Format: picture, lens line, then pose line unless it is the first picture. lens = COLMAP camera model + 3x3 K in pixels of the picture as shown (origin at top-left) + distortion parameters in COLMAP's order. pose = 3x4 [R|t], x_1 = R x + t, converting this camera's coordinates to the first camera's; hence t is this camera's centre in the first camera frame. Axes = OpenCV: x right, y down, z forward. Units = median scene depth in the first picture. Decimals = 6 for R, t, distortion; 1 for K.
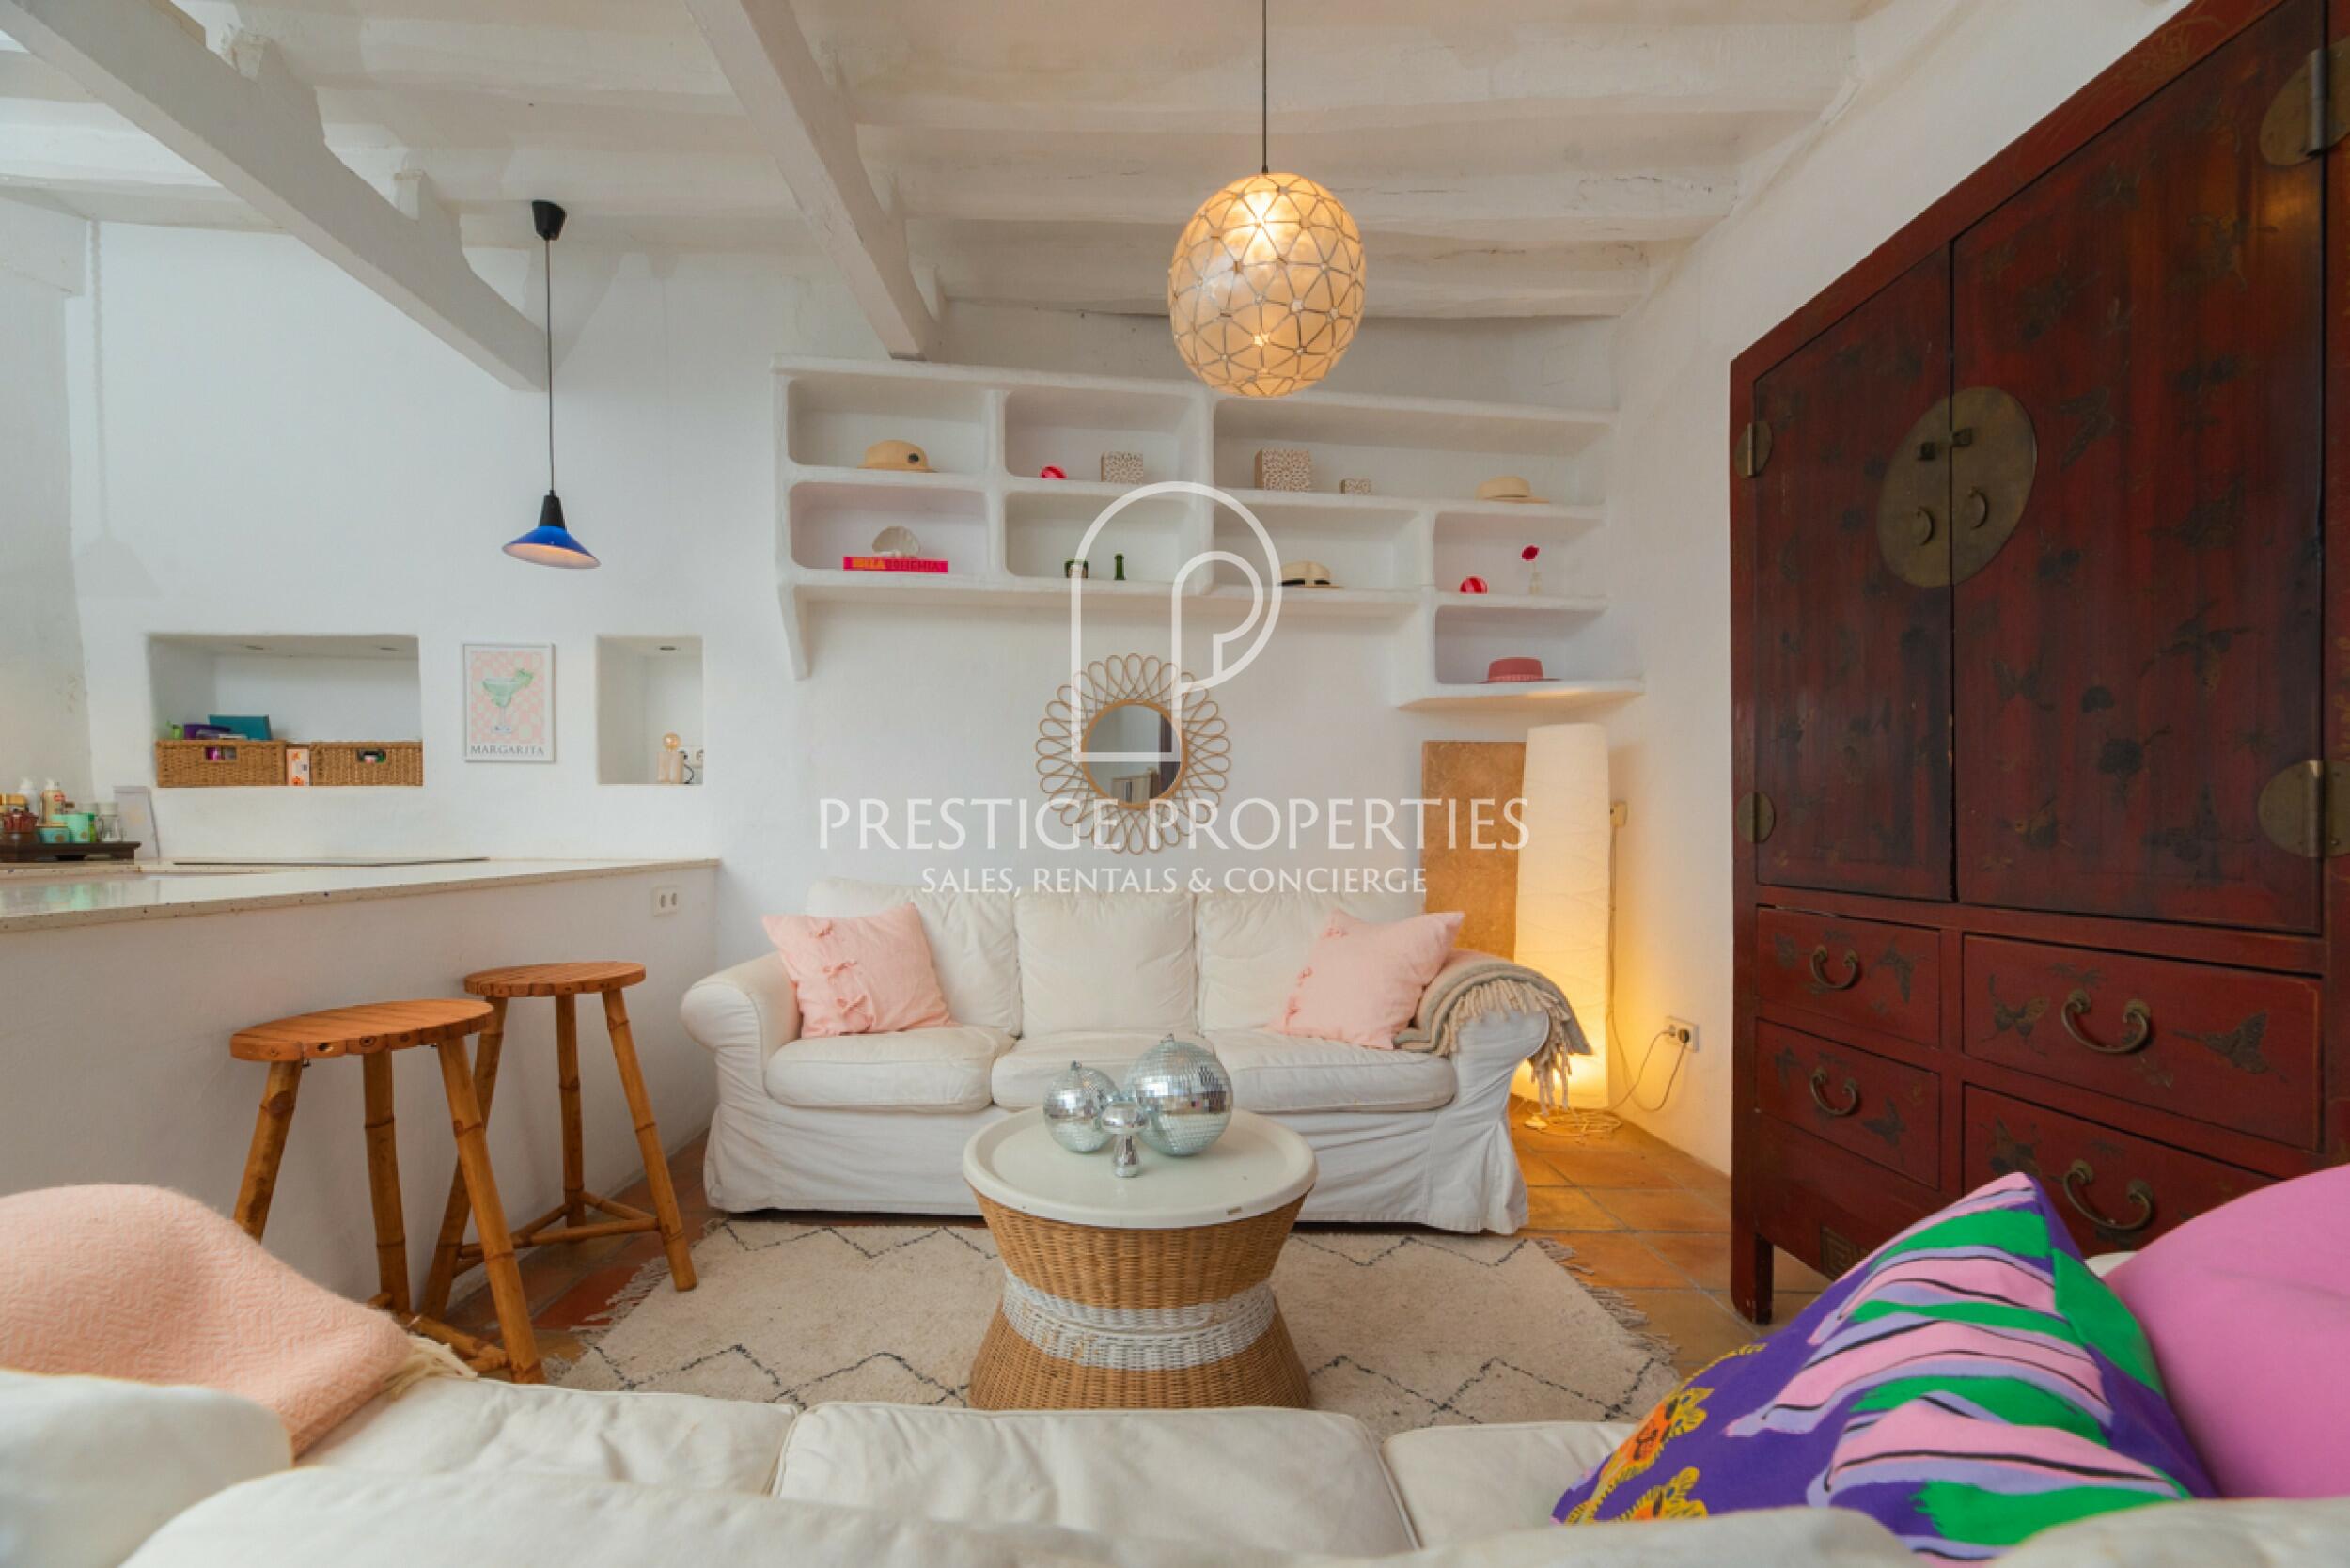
lens RADIAL K [[1162.4, 0, 1168.2], [0, 1162.4, 857.9], [0, 0, 1]] dist [0.000195, -0.000251]
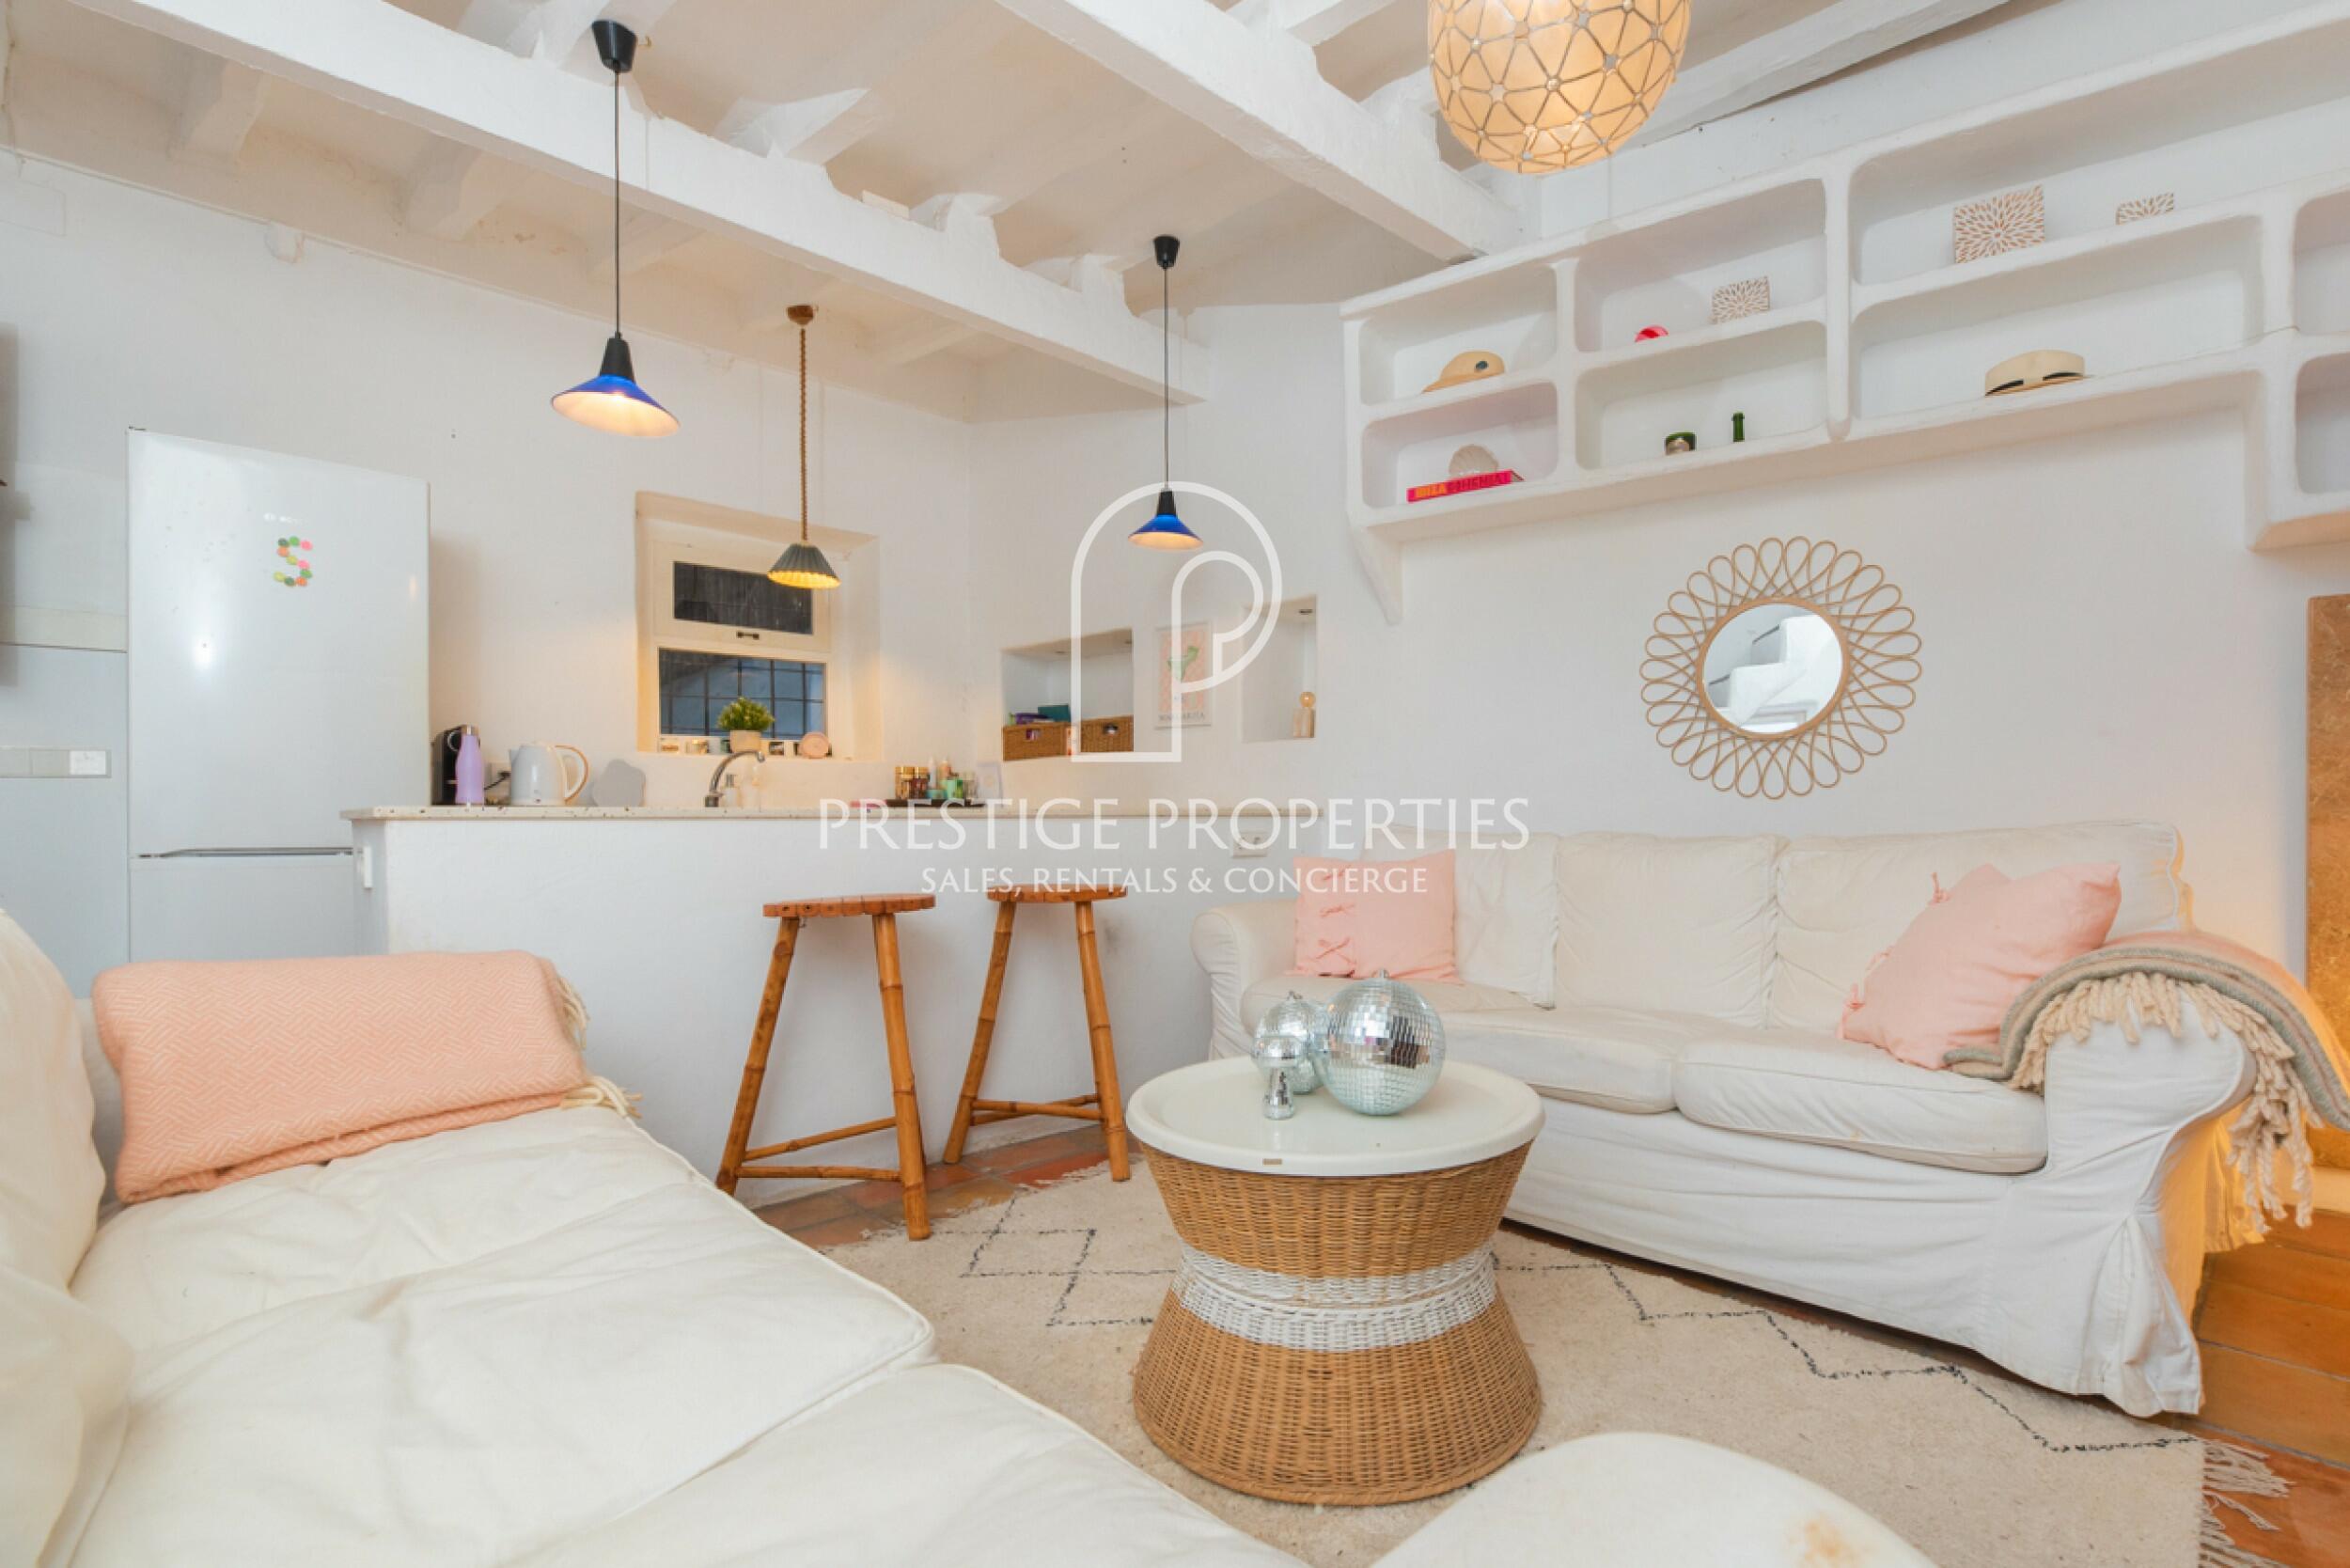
lens RADIAL K [[1238.8, 0, 1185.7], [0, 1238.8, 837.3], [0, 0, 1]] dist [-0.002987, -0.001475]
pose [[0.662177, 0.002304, -0.749344, 0.368702], [-0.019737, 0.999702, -0.014367, 0.046518], [0.749087, 0.024303, 0.662025, 0.196048]]
